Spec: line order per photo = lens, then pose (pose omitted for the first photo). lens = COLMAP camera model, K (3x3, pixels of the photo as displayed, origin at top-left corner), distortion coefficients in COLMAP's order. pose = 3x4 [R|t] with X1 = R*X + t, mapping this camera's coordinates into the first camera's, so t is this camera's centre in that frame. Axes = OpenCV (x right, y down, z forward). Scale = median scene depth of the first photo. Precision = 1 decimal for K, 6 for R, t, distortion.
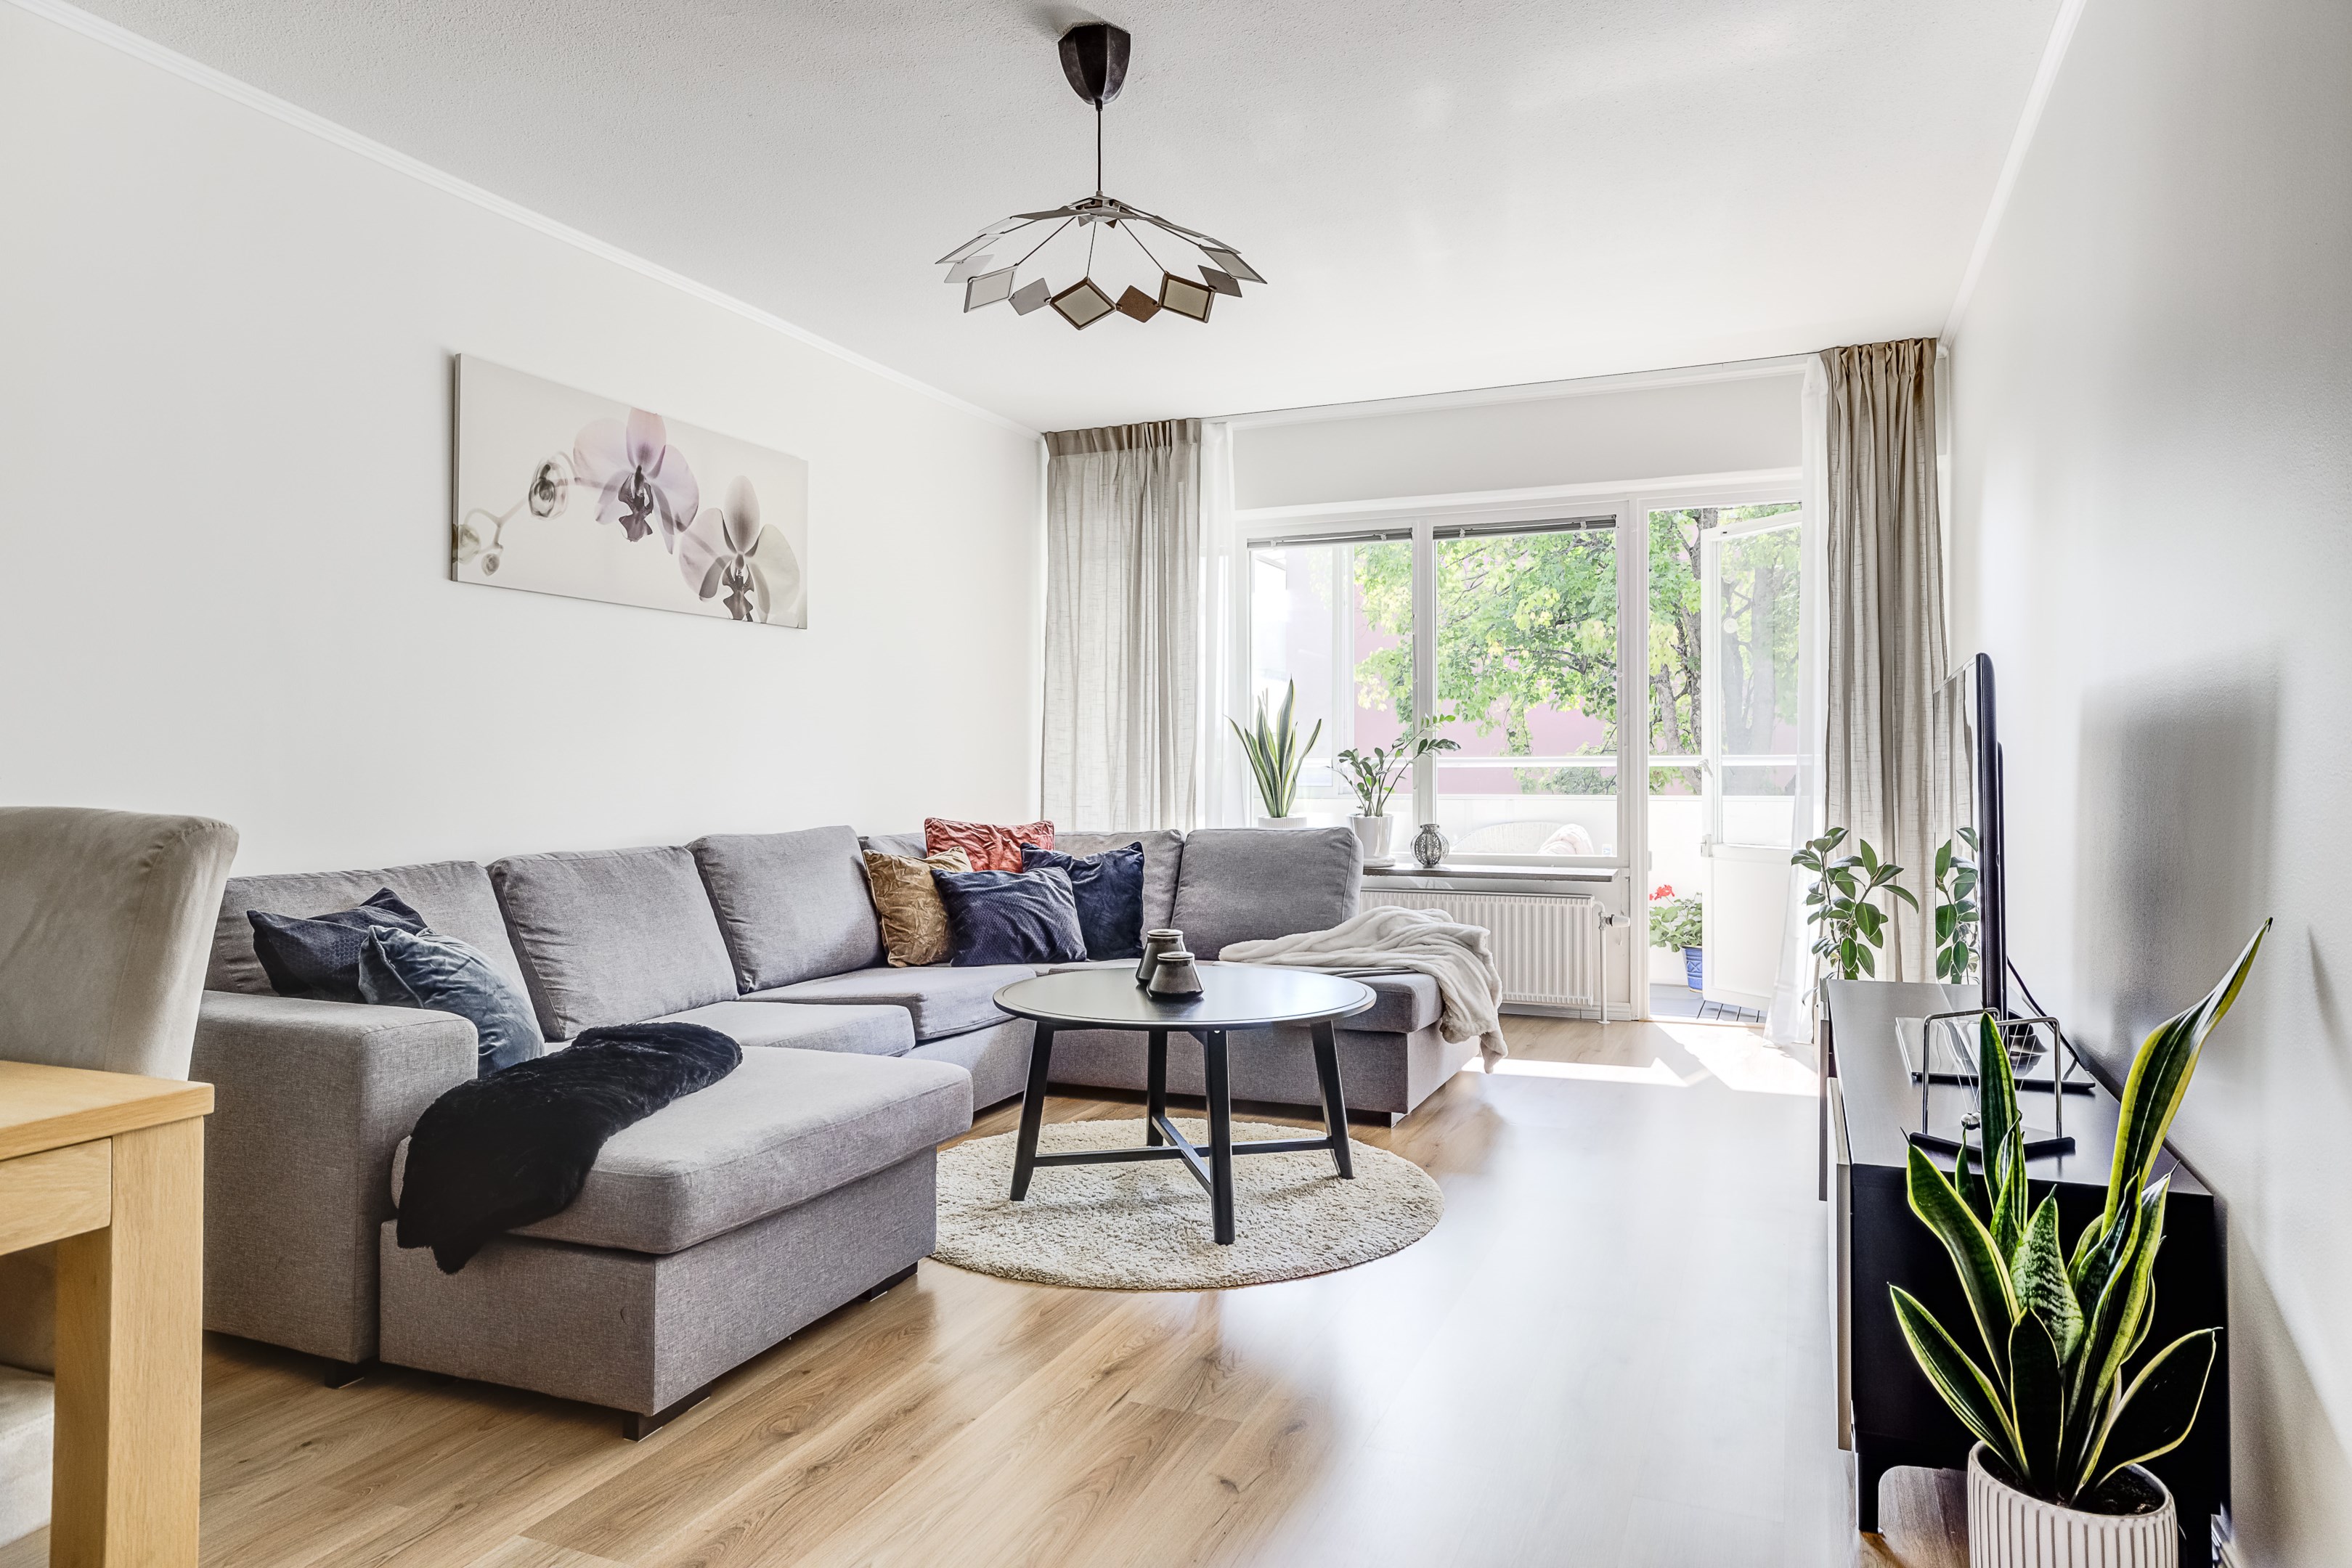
lens RADIAL K [[1478.0, 0, 1176.0], [0, 1478.0, 784.0], [0, 0, 1]] dist [-0.030648, 0.054769]
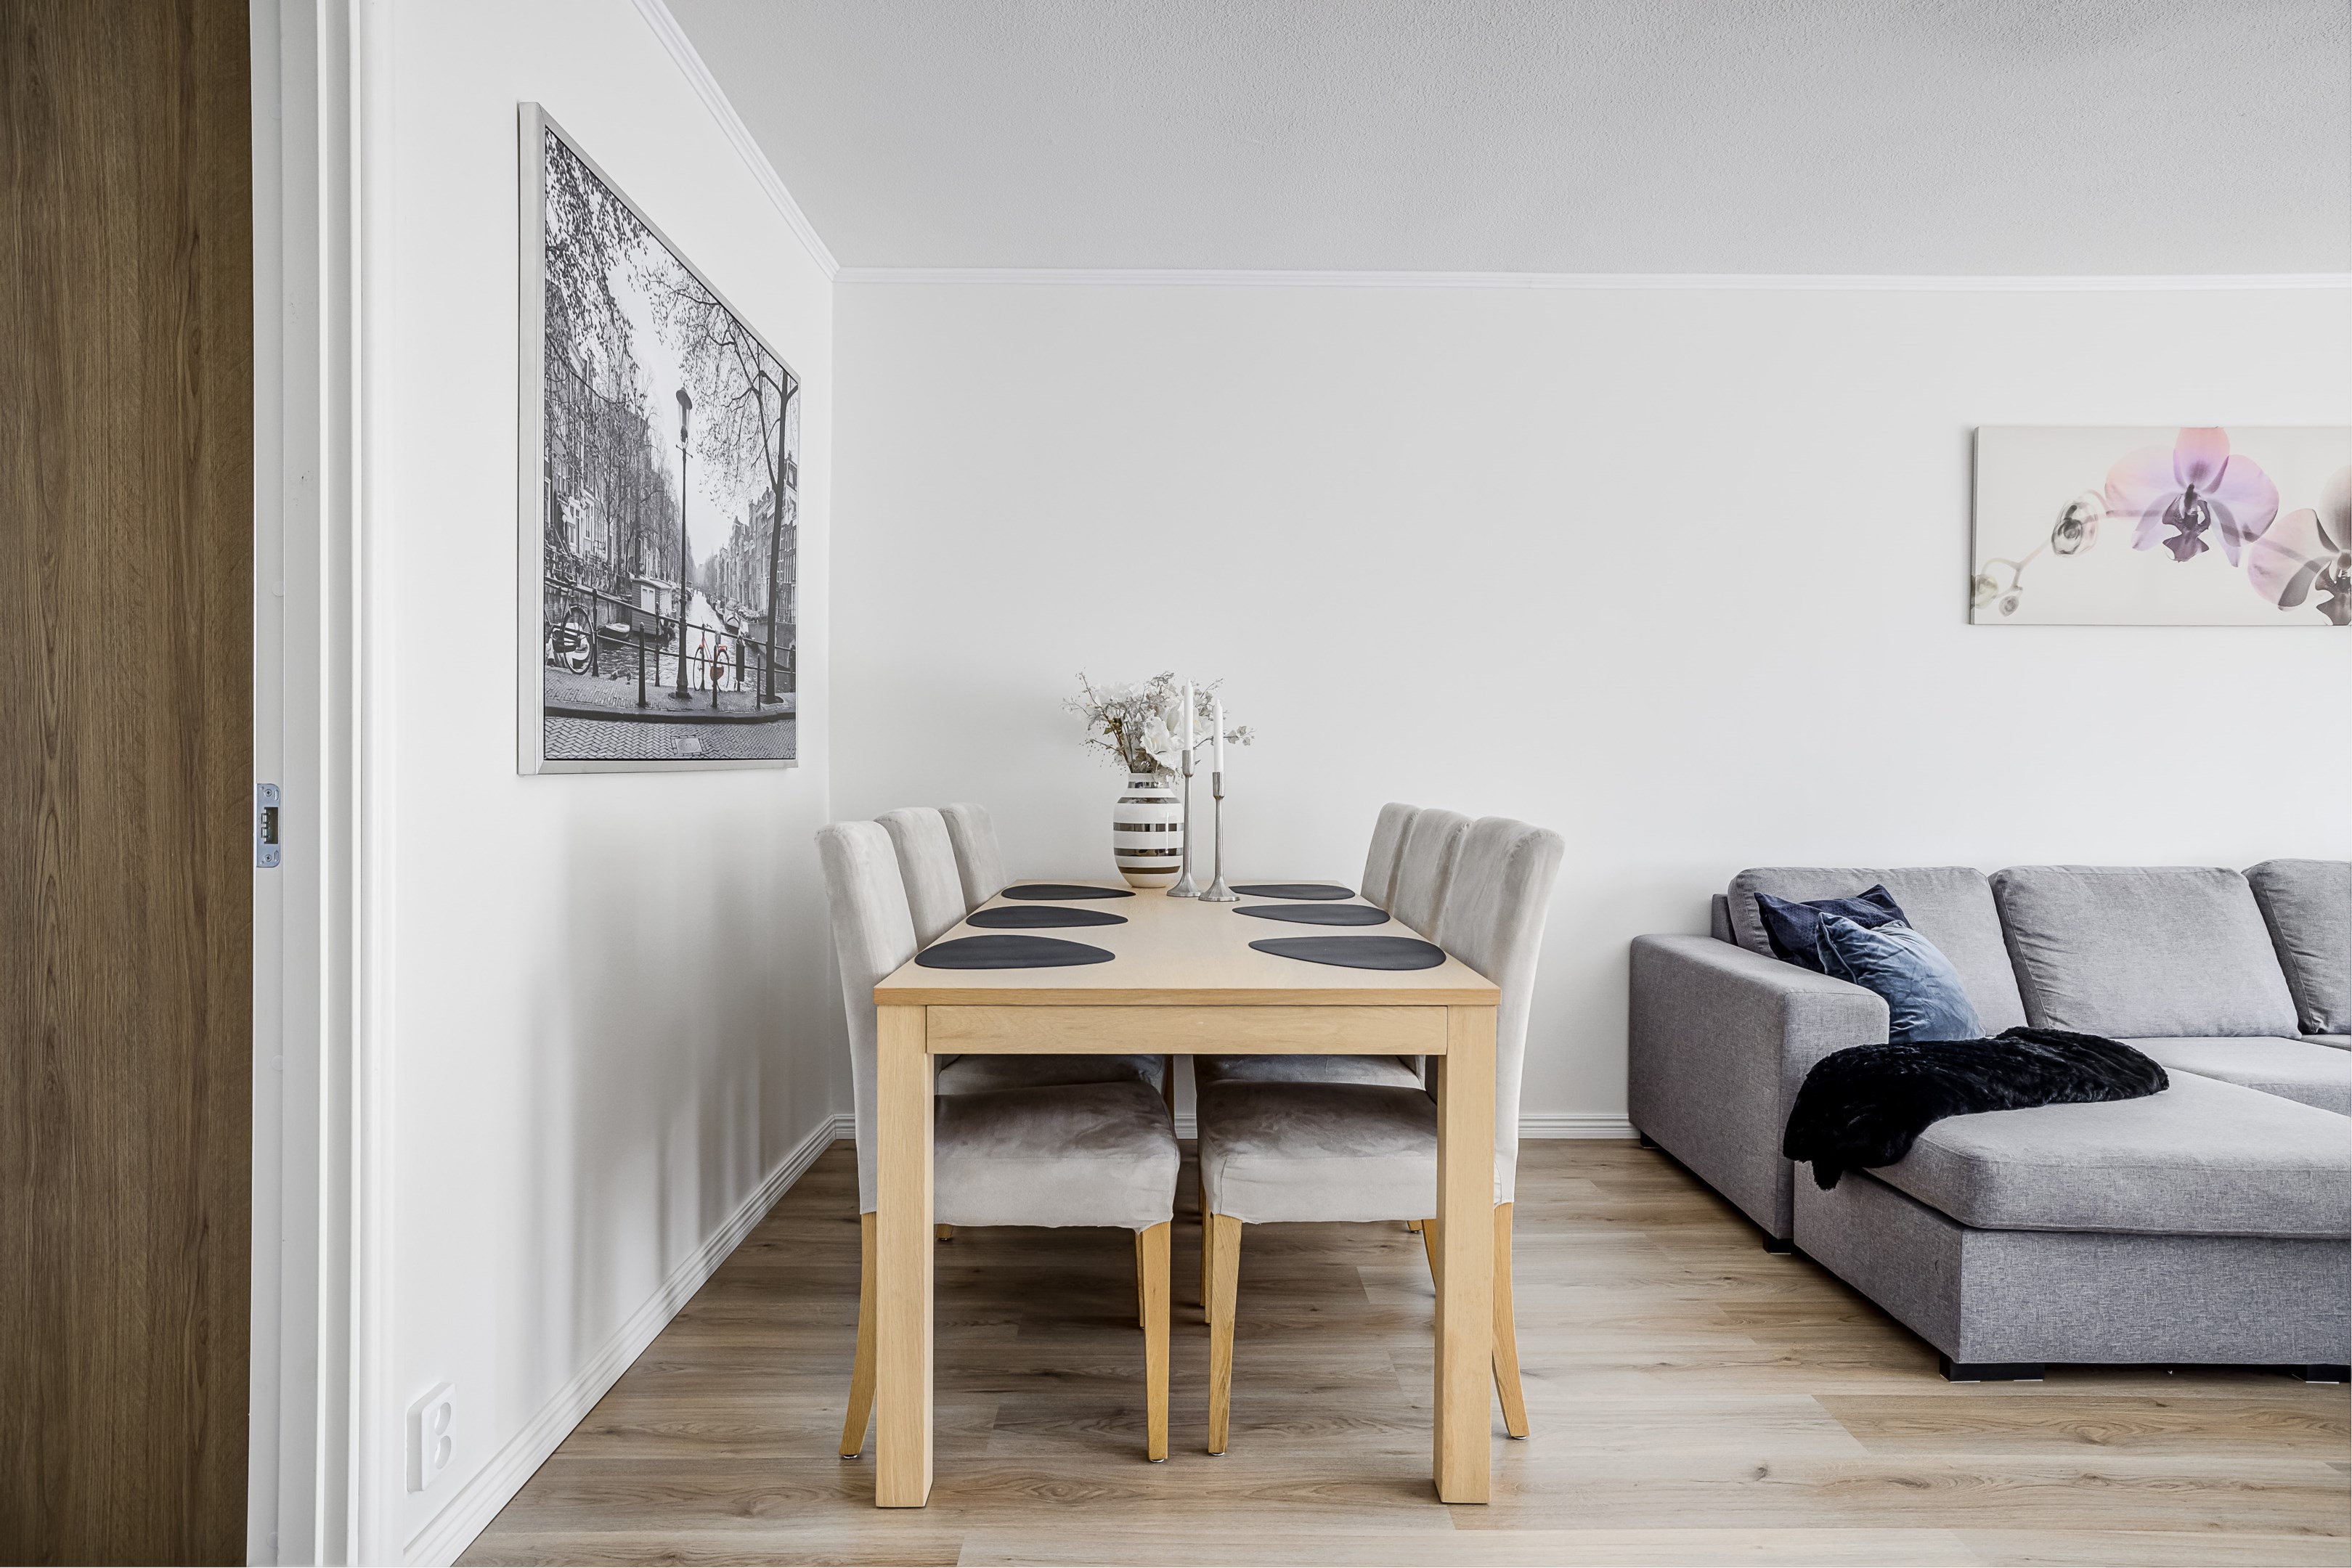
lens RADIAL K [[1313.7, 0, 1176.0], [0, 1313.7, 784.0], [0, 0, 1]] dist [-0.003864, 0.023416]
pose [[0.396332, 0.015686, -0.917973, 0.277986], [-0.012866, 0.999851, 0.011530, -0.021870], [0.918017, 0.007240, 0.396474, 0.023147]]
